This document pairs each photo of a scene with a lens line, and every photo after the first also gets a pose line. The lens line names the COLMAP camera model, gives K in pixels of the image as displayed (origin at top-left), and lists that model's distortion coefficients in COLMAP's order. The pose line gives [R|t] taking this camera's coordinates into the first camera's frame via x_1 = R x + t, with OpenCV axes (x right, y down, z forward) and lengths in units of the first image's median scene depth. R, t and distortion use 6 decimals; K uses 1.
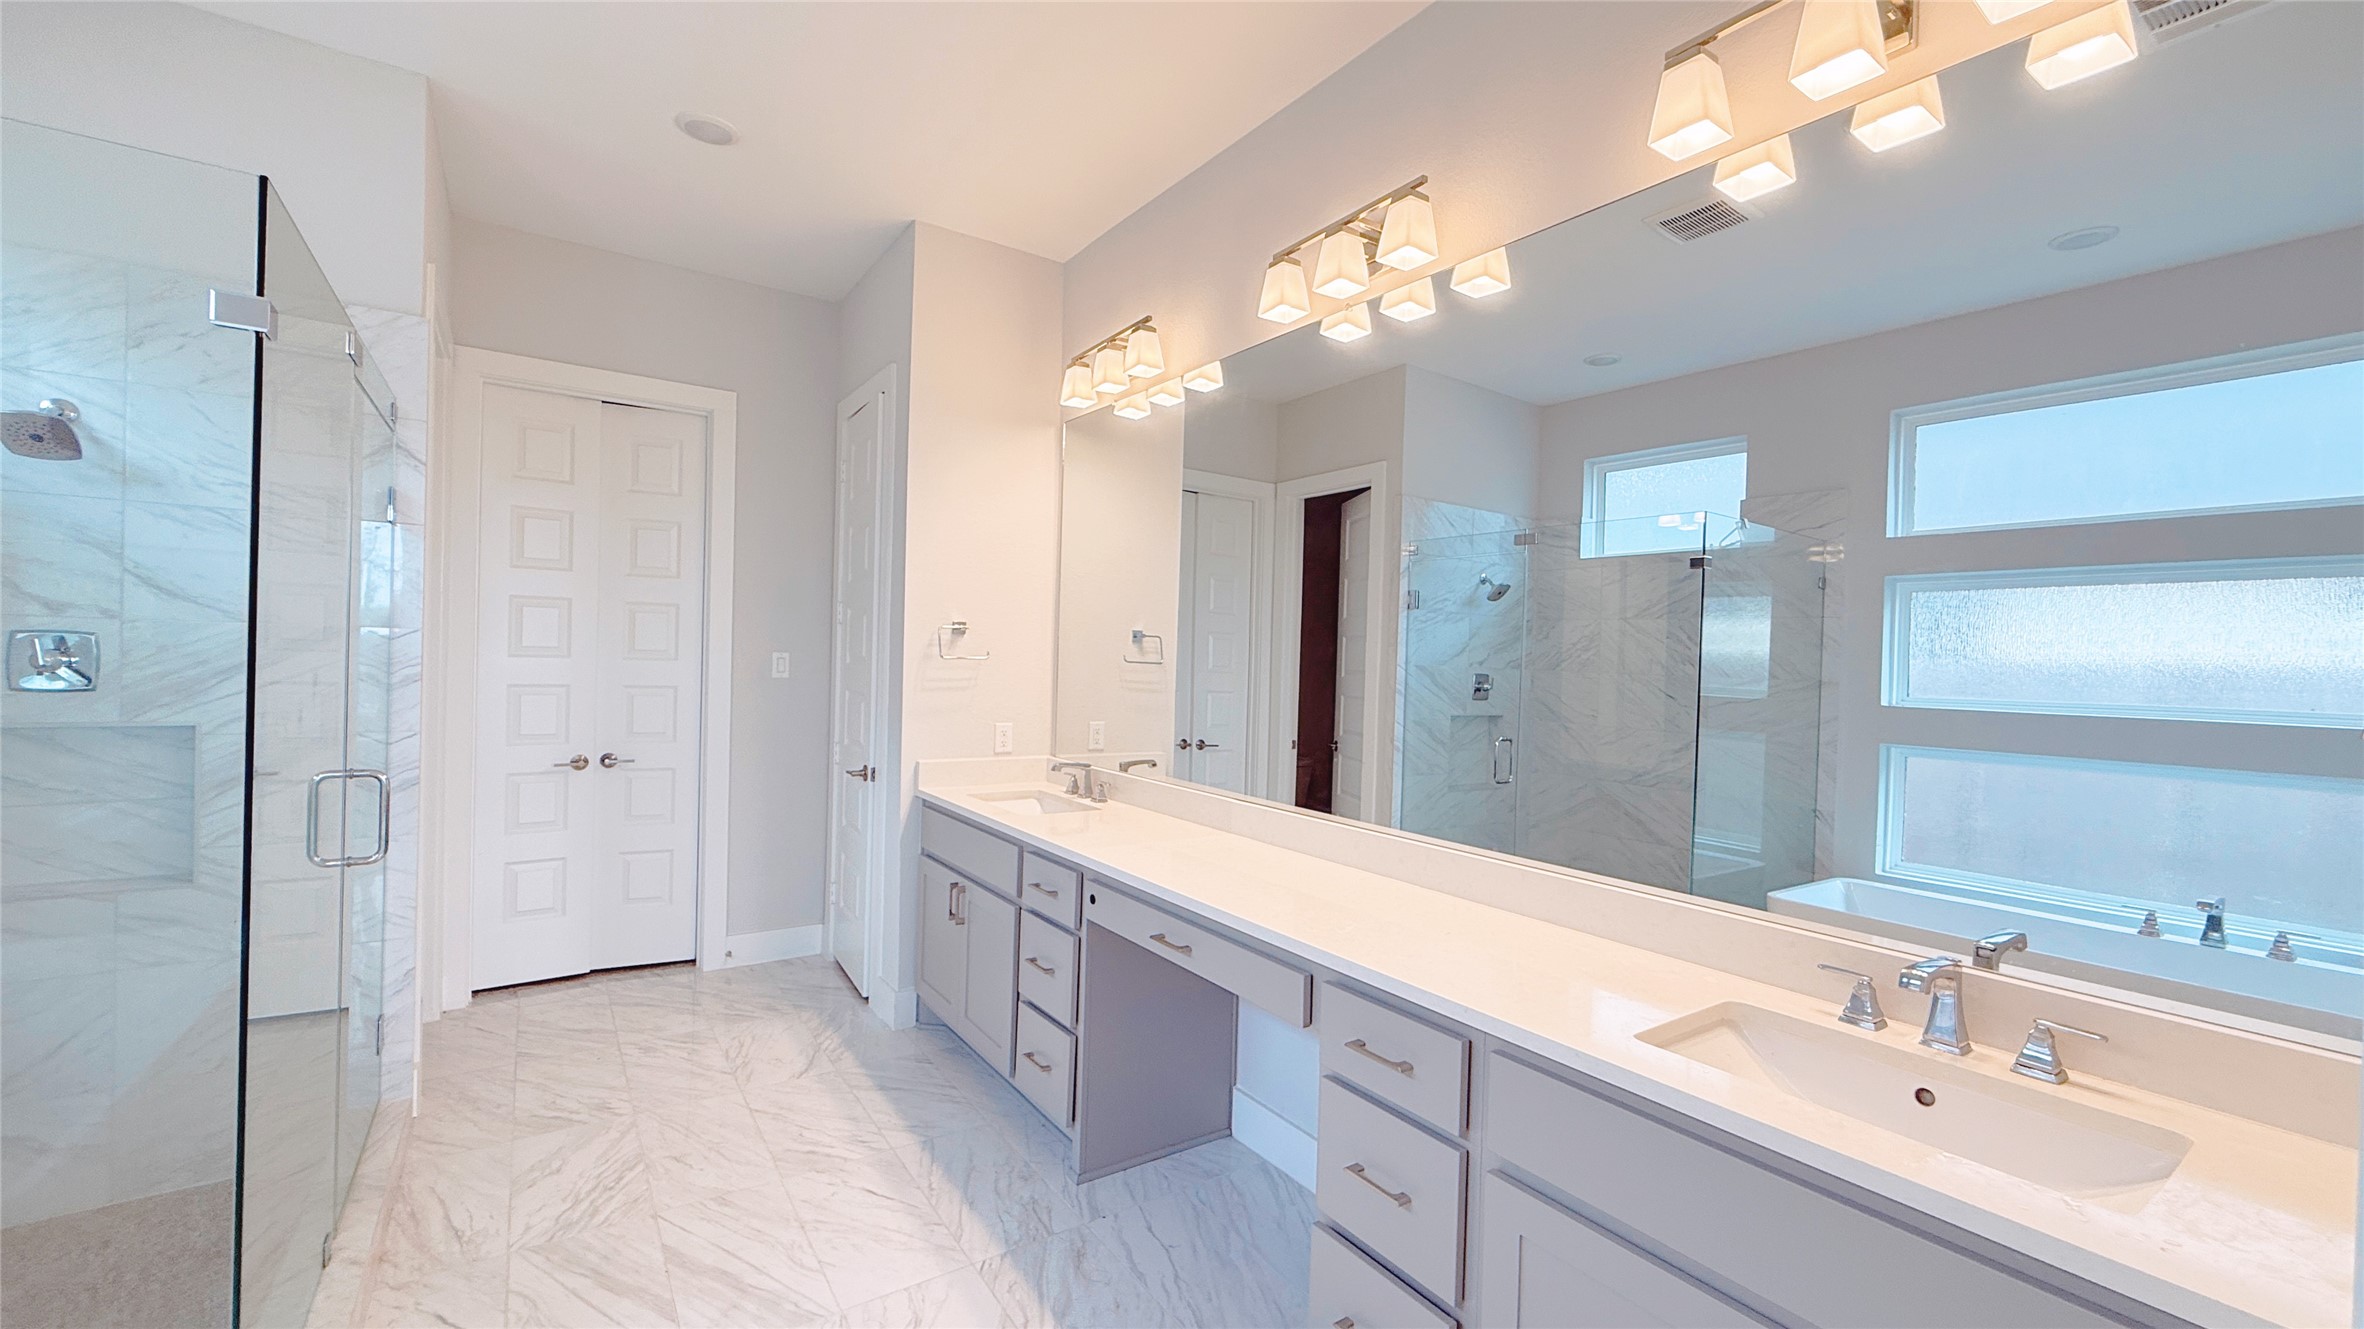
lens RADIAL K [[943.7, 0, 1181.3], [0, 943.7, 666.9], [0, 0, 1]] dist [-0.002285, 0.000626]
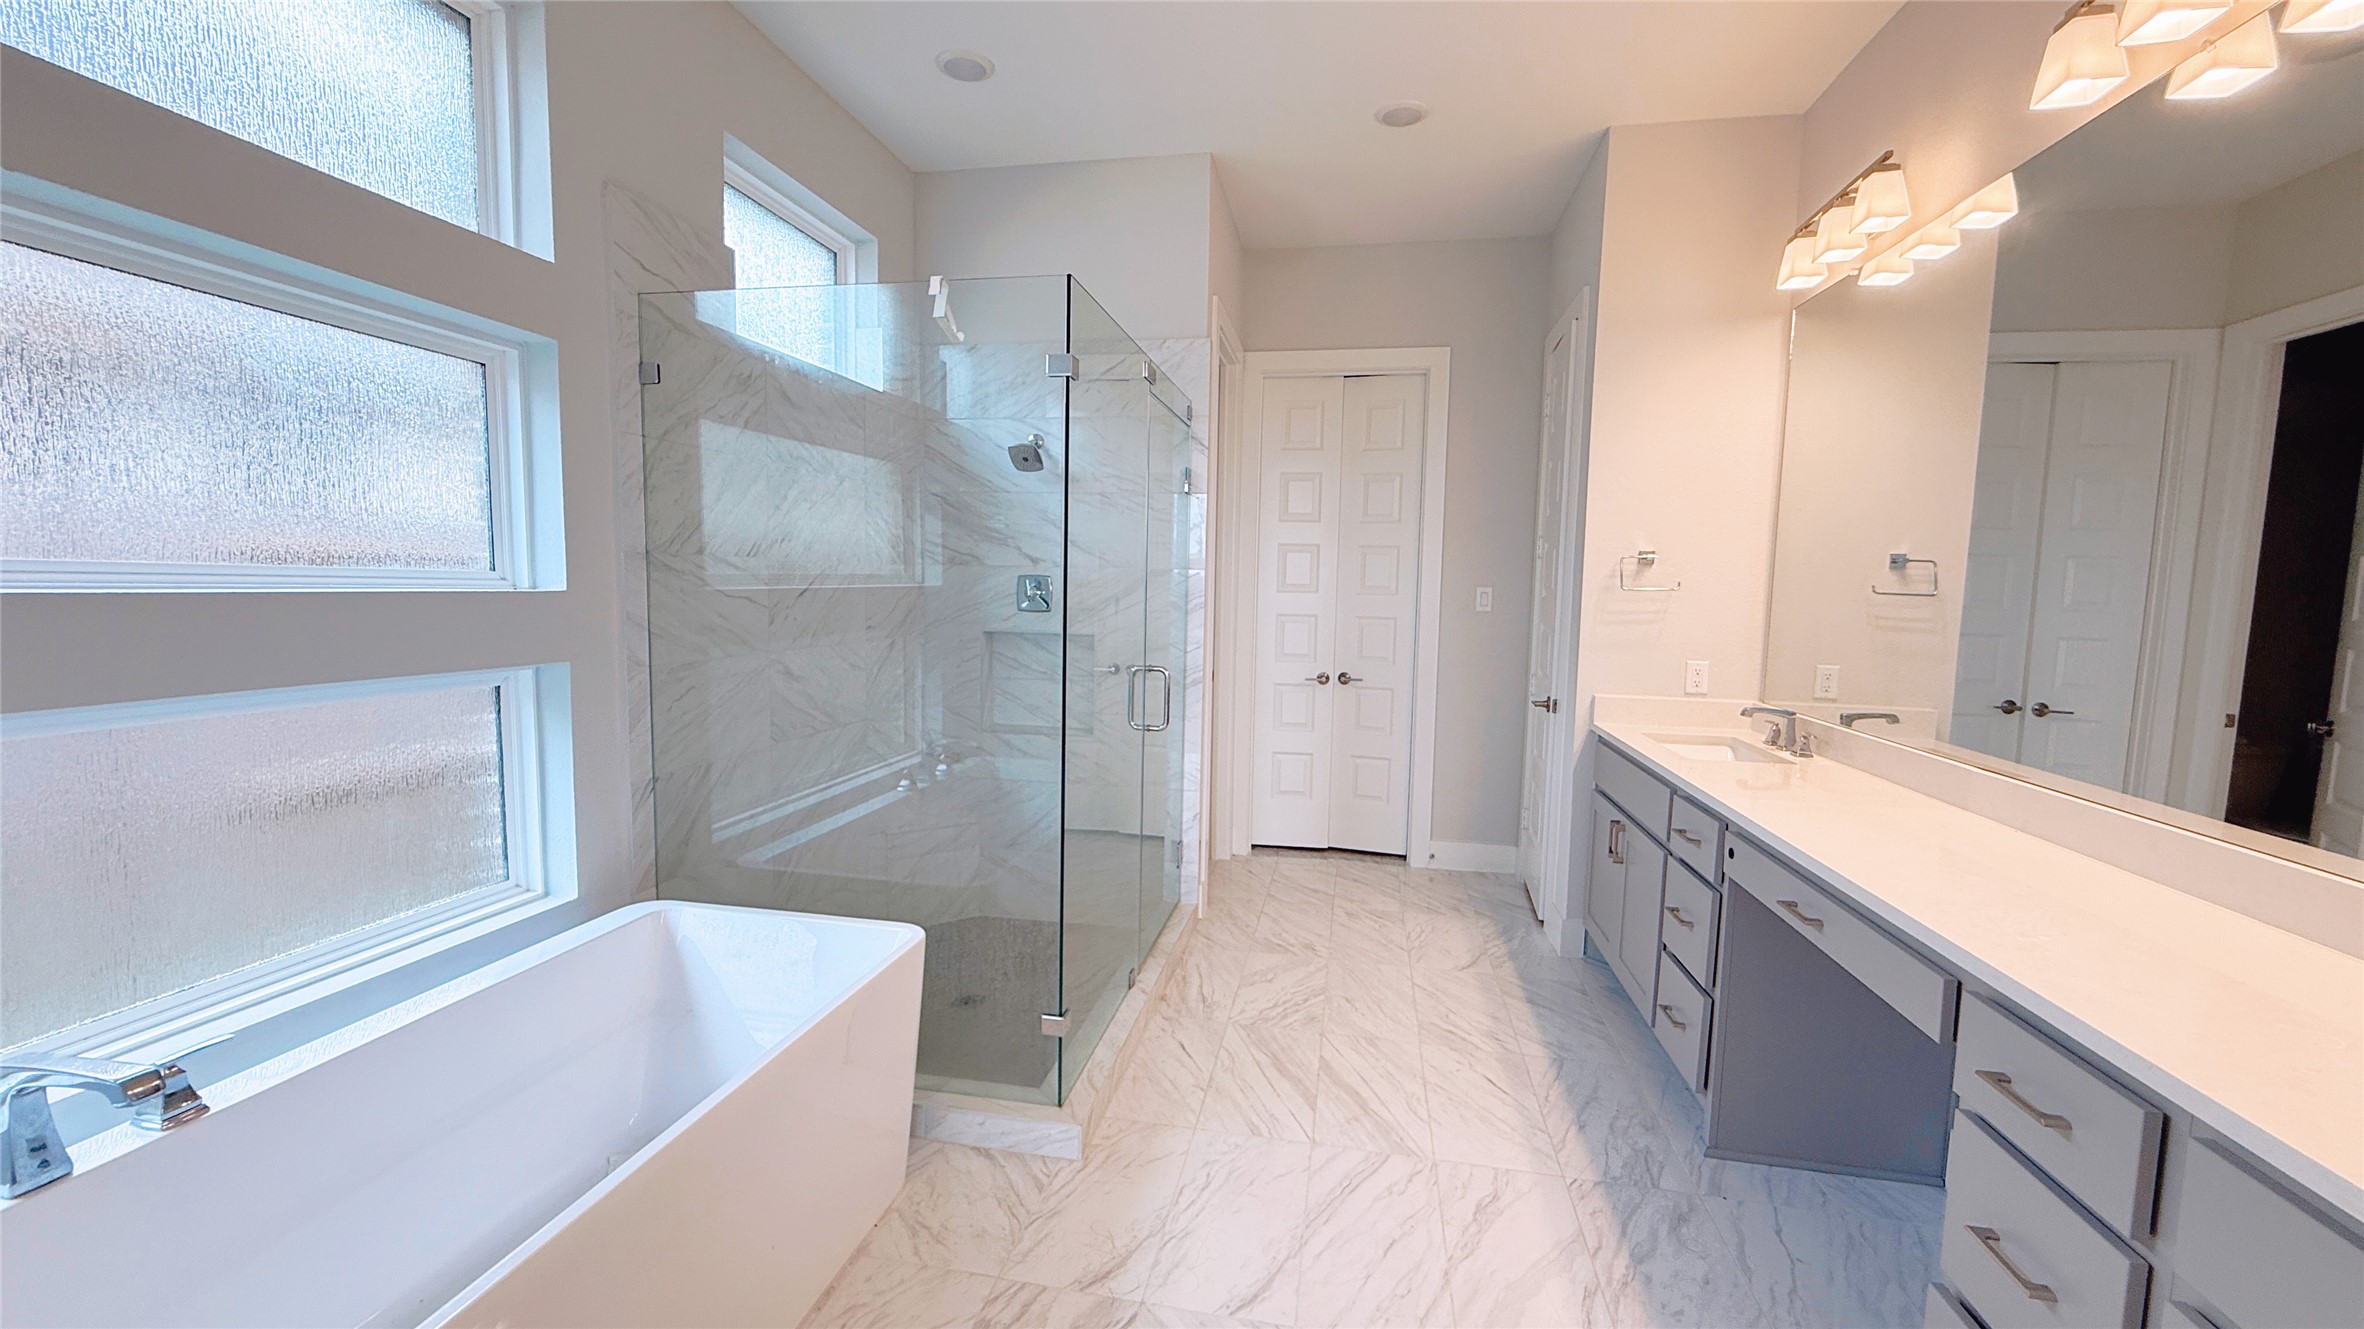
lens RADIAL K [[943.7, 0, 1176.0], [0, 943.7, 668.7], [0, 0, 1]] dist [-0.002285, 0.000626]
pose [[0.698553, 0.049648, -0.713834, 0.148286], [-0.005656, 0.997942, 0.063873, 0.015280], [0.715536, -0.040581, 0.697397, 0.005350]]
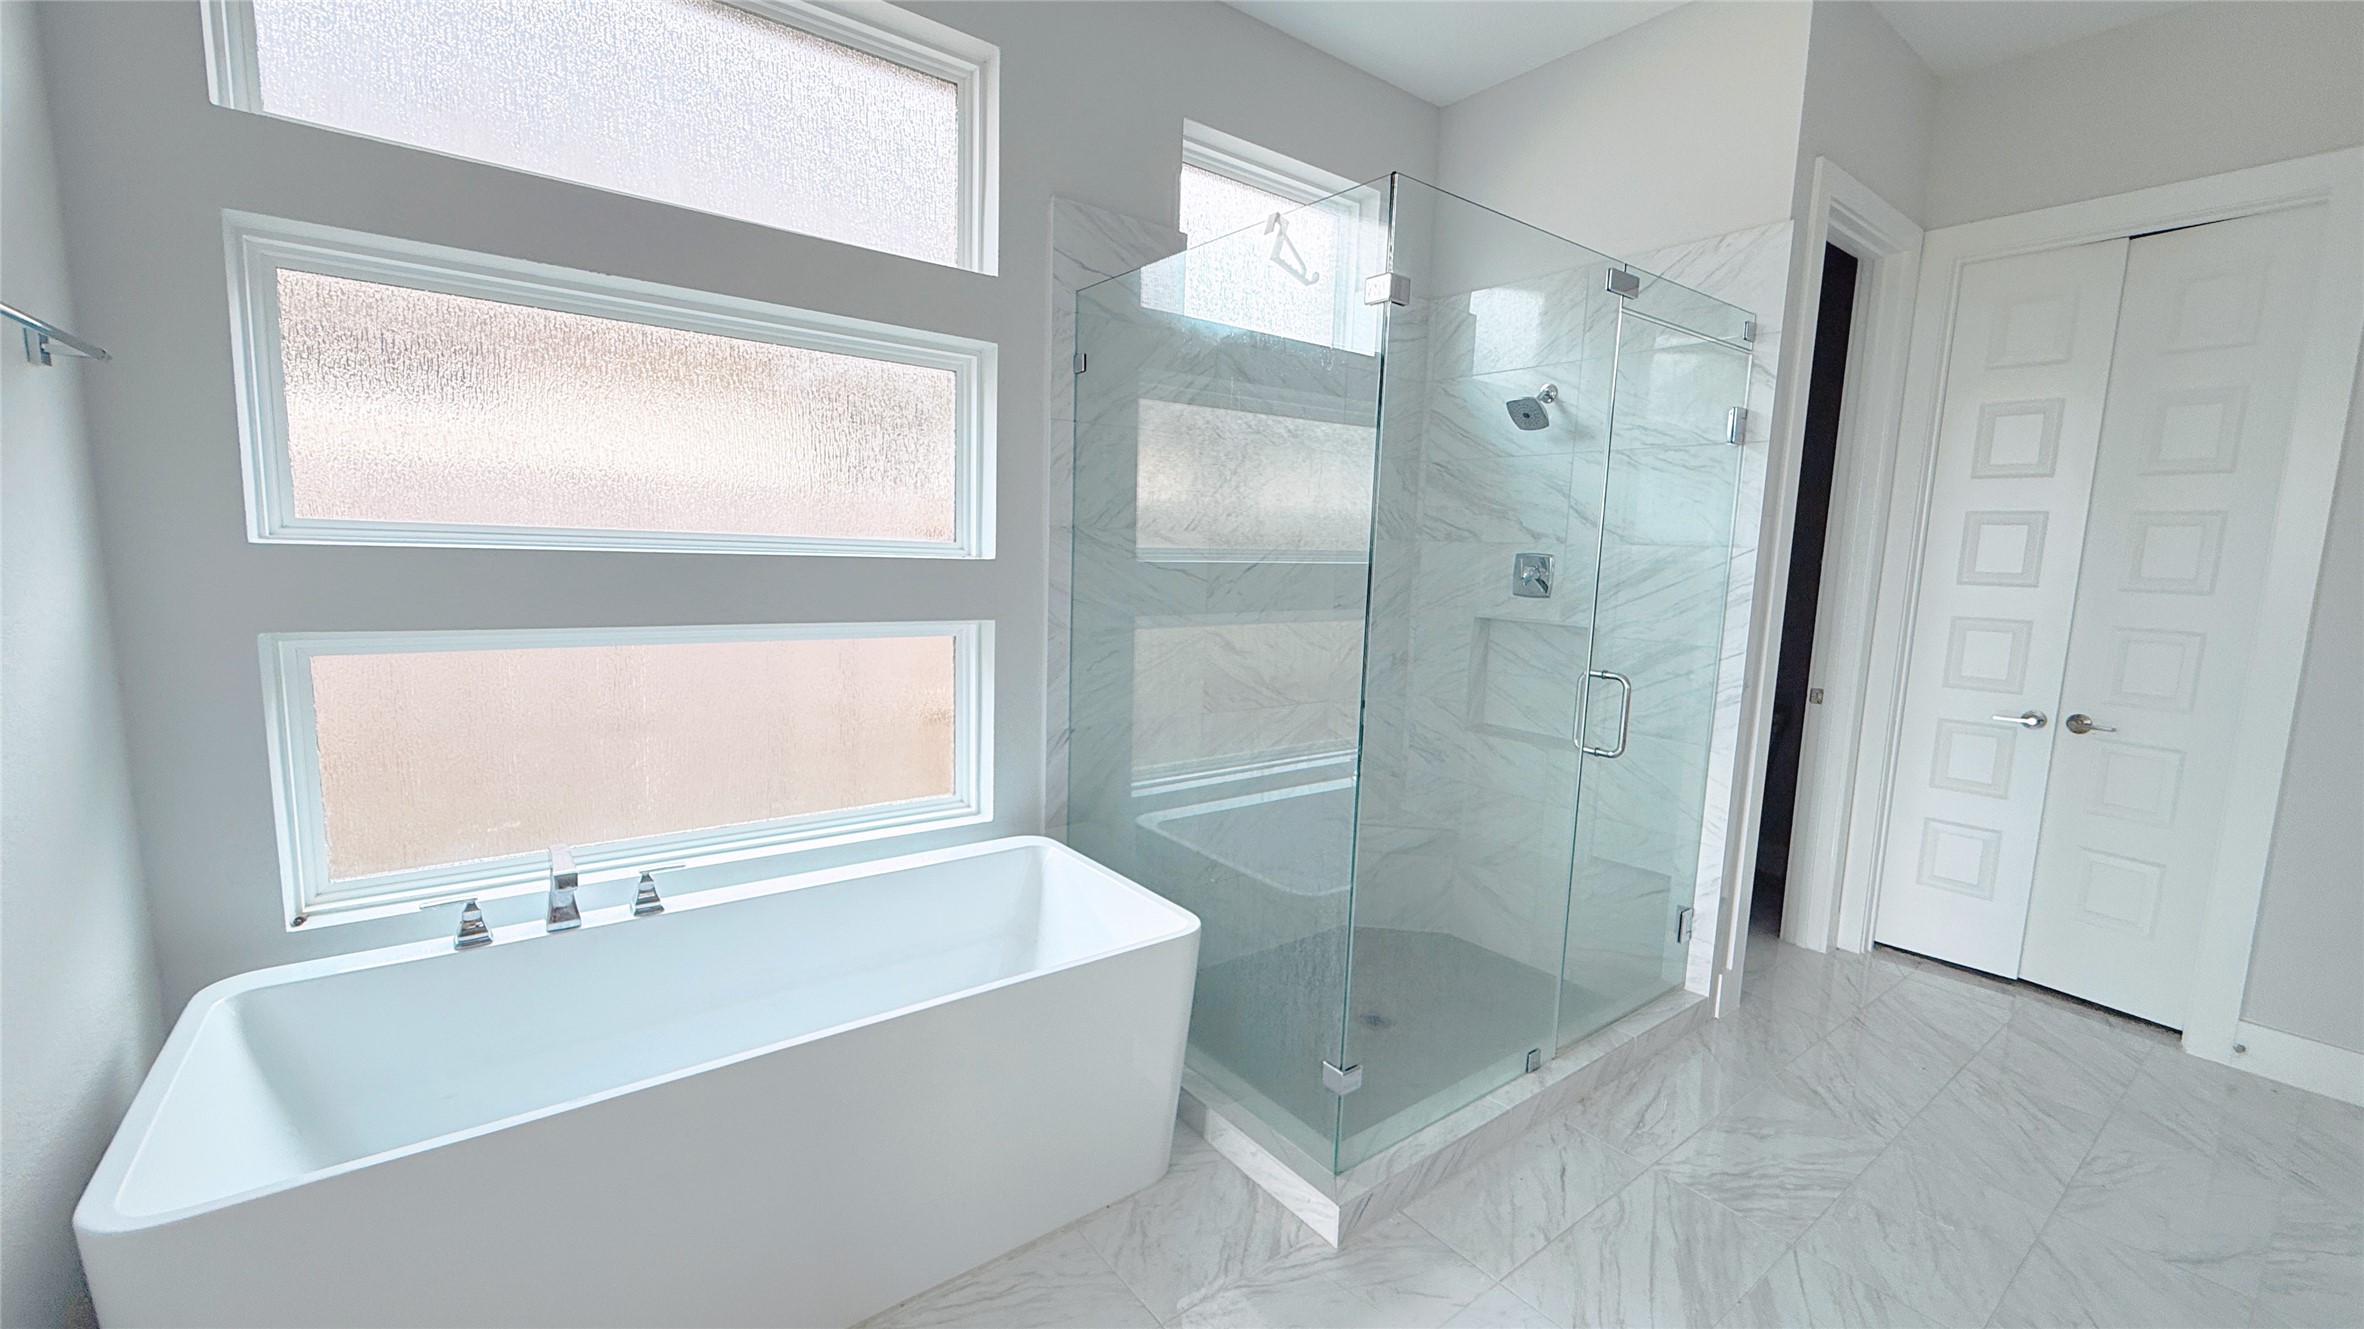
lens RADIAL K [[943.7, 0, 1178.4], [0, 943.7, 667.9], [0, 0, 1]] dist [-0.002285, 0.000626]
pose [[0.043107, 0.099206, -0.994133, 0.162840], [-0.039686, 0.994442, 0.097516, 0.012253], [0.998282, 0.035249, 0.046804, 0.336867]]
